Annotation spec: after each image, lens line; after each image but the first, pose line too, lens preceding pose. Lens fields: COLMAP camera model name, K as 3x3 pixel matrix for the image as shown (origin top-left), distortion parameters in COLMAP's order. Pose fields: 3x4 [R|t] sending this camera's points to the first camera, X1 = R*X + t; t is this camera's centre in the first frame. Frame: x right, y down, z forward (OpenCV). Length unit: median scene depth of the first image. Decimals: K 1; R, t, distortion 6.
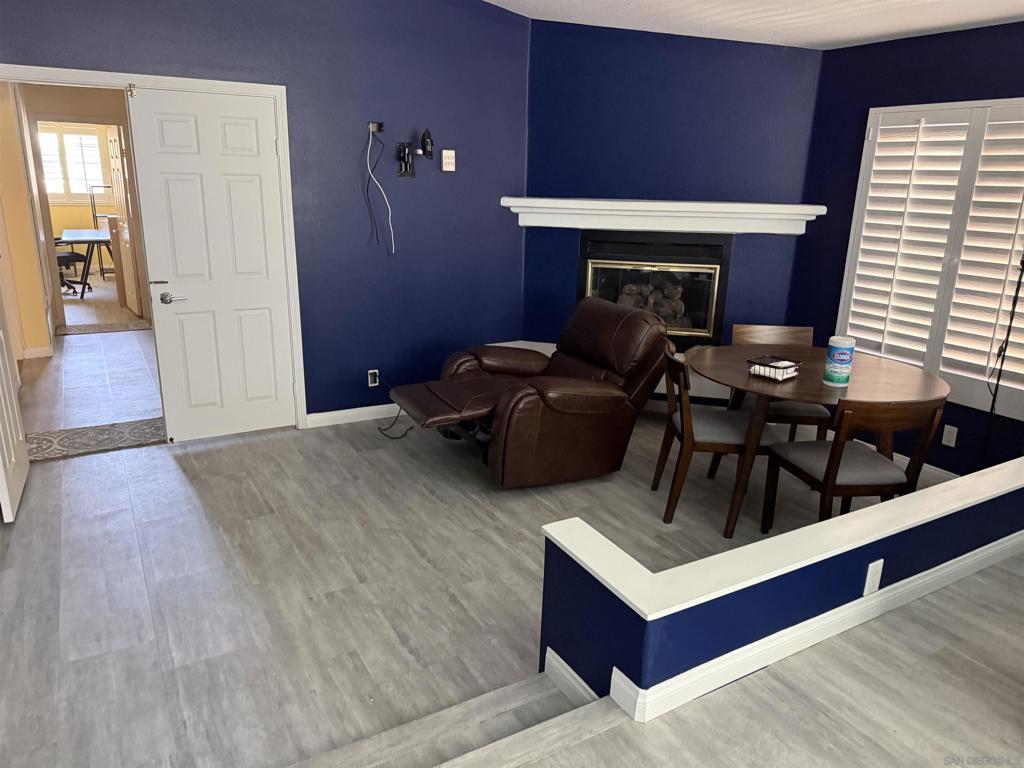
lens RADIAL K [[723.8, 0, 506.4], [0, 723.8, 383.1], [0, 0, 1]] dist [0.044432, -0.007667]
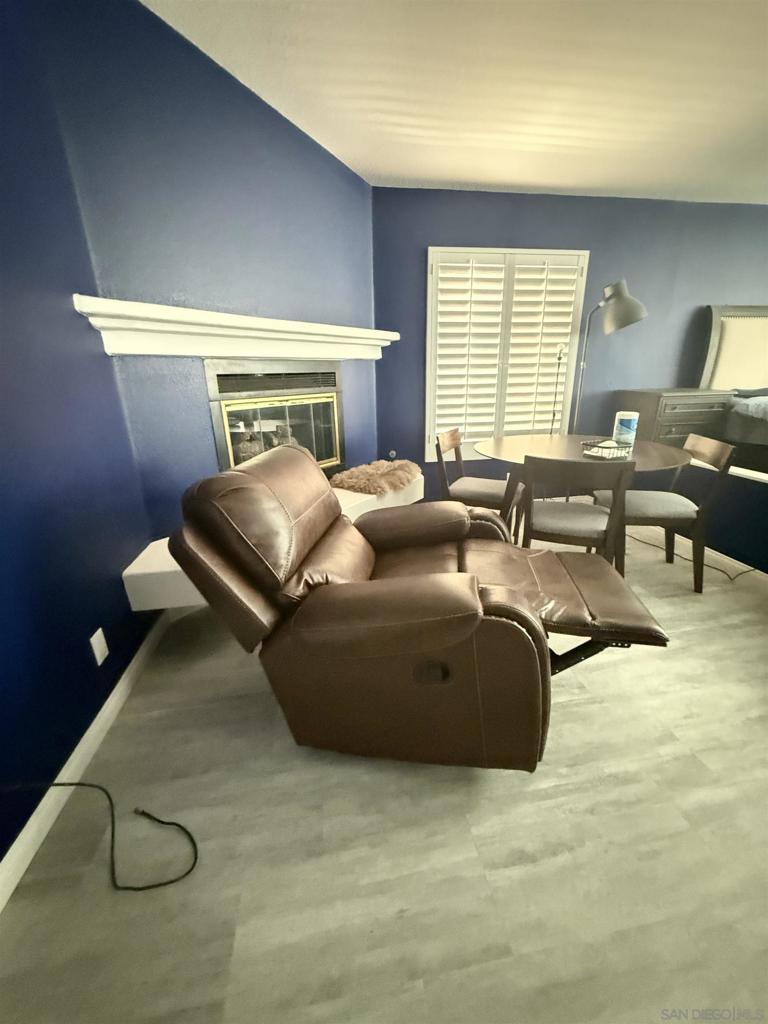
lens RADIAL K [[406.7, 0, 383.7], [0, 406.7, 509.4], [0, 0, 1]] dist [0.003480, 0.000314]
pose [[0.356425, -0.321019, 0.877444, -0.261811], [0.289499, 0.930849, 0.222960, -0.131965], [-0.888342, 0.174550, 0.424712, 0.817284]]
